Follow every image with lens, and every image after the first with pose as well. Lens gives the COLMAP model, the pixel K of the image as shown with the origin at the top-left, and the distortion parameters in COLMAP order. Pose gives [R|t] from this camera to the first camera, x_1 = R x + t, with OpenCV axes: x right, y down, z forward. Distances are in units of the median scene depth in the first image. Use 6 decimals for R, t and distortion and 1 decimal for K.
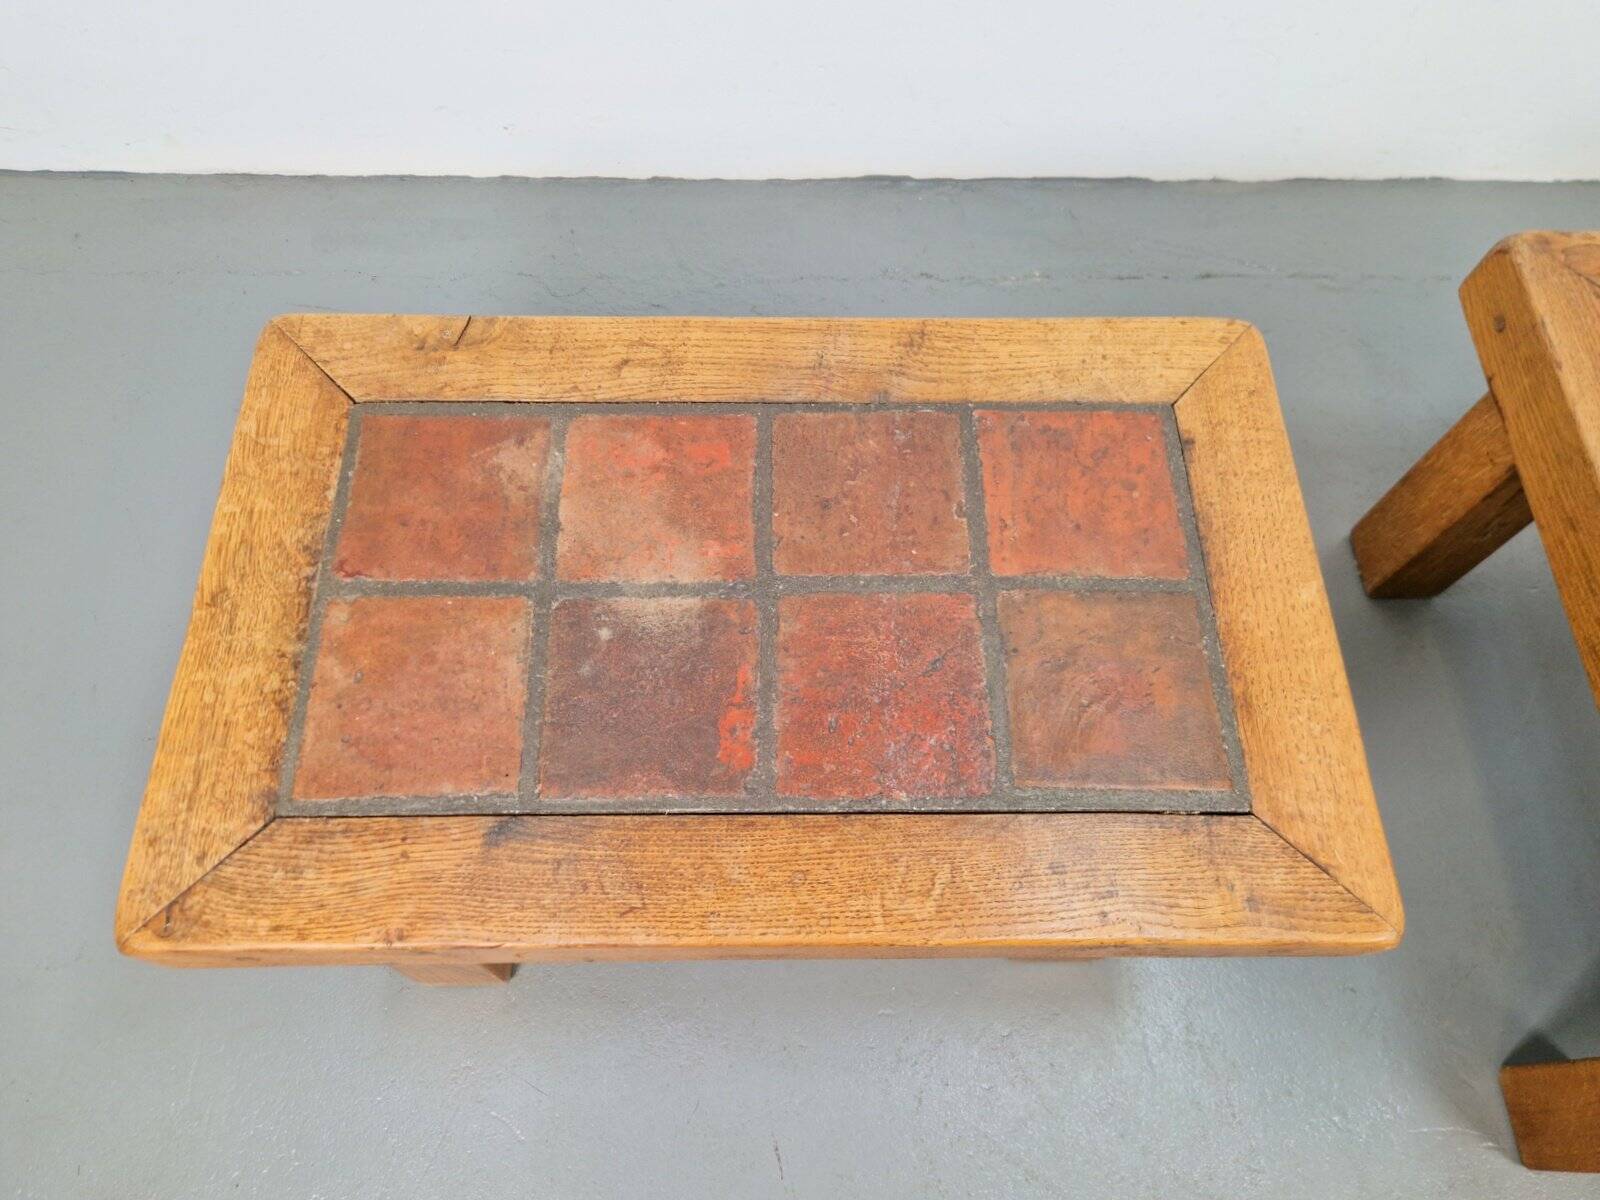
lens RADIAL K [[1081.8, 0, 782.7], [0, 1081.8, 595.0], [0, 0, 1]] dist [0.082575, -0.076020]
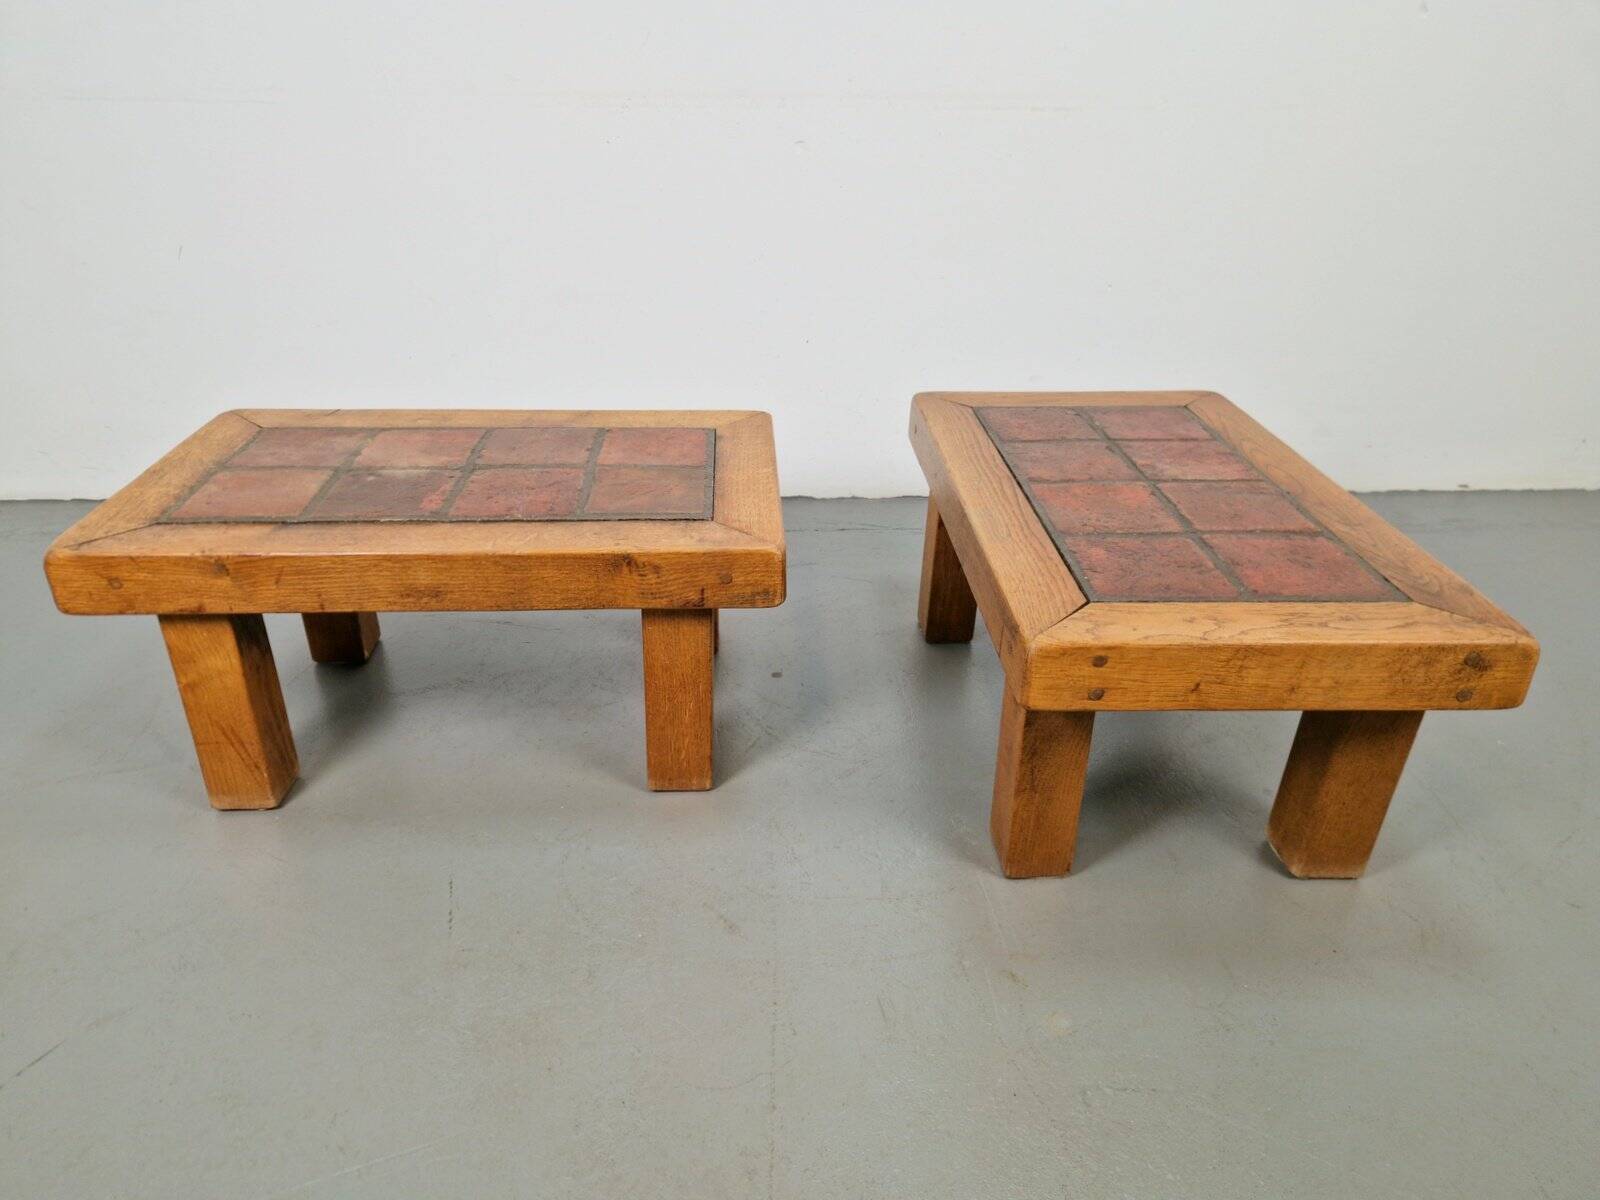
lens RADIAL K [[1066.0, 0, 779.7], [0, 1066.0, 609.2], [0, 0, 1]] dist [0.080944, -0.073055]
pose [[0.999475, -0.019838, 0.025622, 0.454935], [0.031078, 0.810713, -0.584619, 1.254790], [-0.009174, 0.585108, 0.810903, -0.320928]]
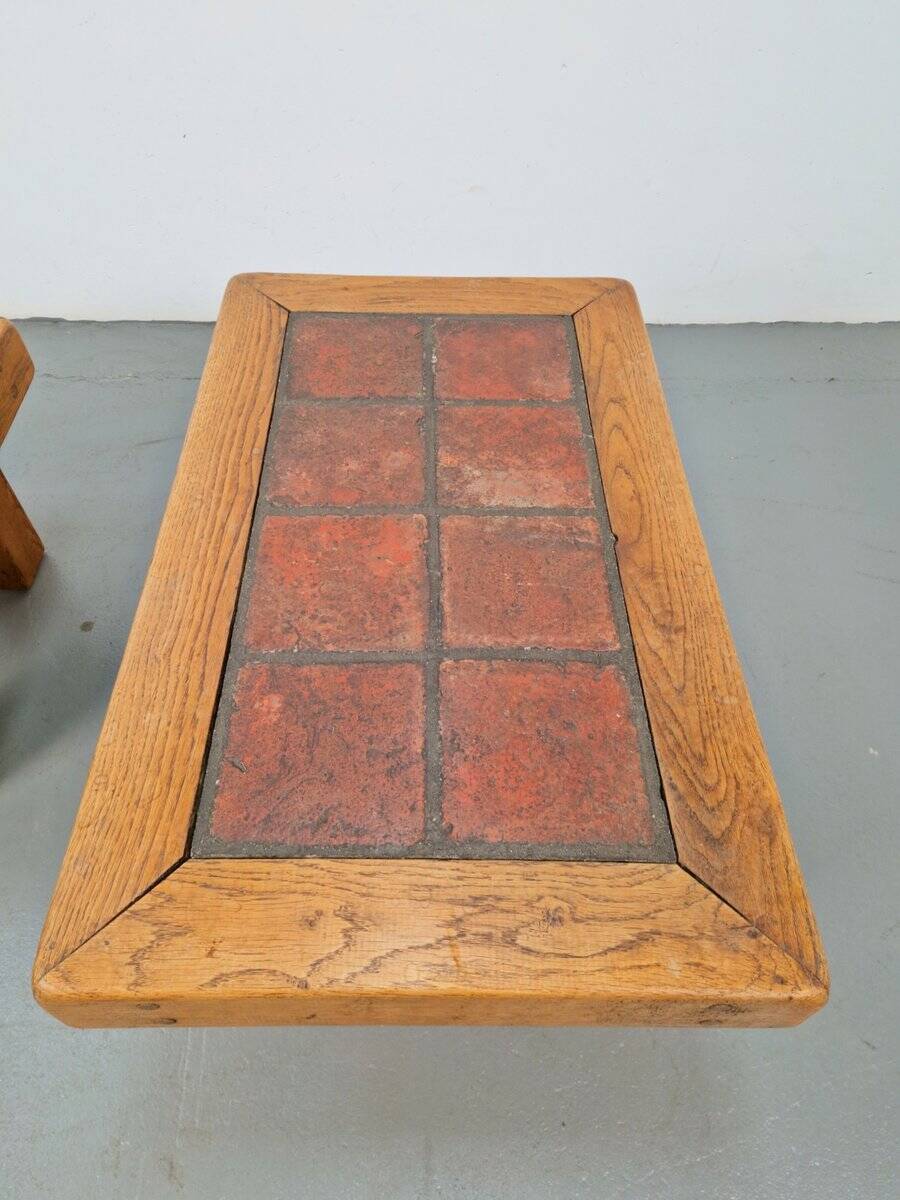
lens RADIAL K [[793.4, 0, 436.7], [0, 793.4, 593.1], [0, 0, 1]] dist [0.088124, -0.085980]
pose [[0.999973, -0.007077, 0.001809, 1.113632], [0.007300, 0.976678, -0.214586, 0.362959], [-0.000249, 0.214594, 0.976703, 0.088989]]
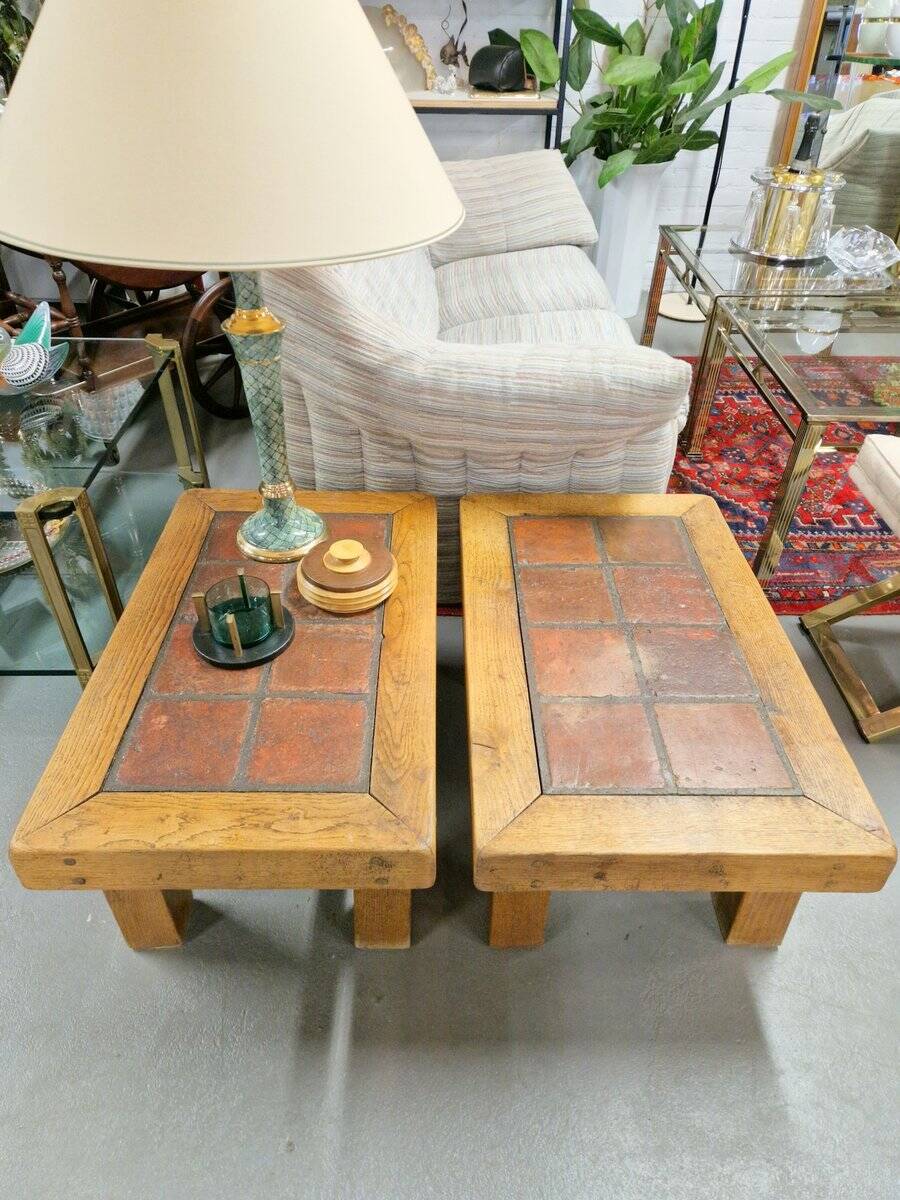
lens RADIAL K [[793.4, 0, 436.7], [0, 793.4, 593.1], [0, 0, 1]] dist [0.088124, -0.085980]
pose [[0.999941, -0.008210, -0.007085, 1.440971], [0.004246, 0.897572, -0.440848, 0.717619], [0.009978, 0.440792, 0.897554, -0.462189]]
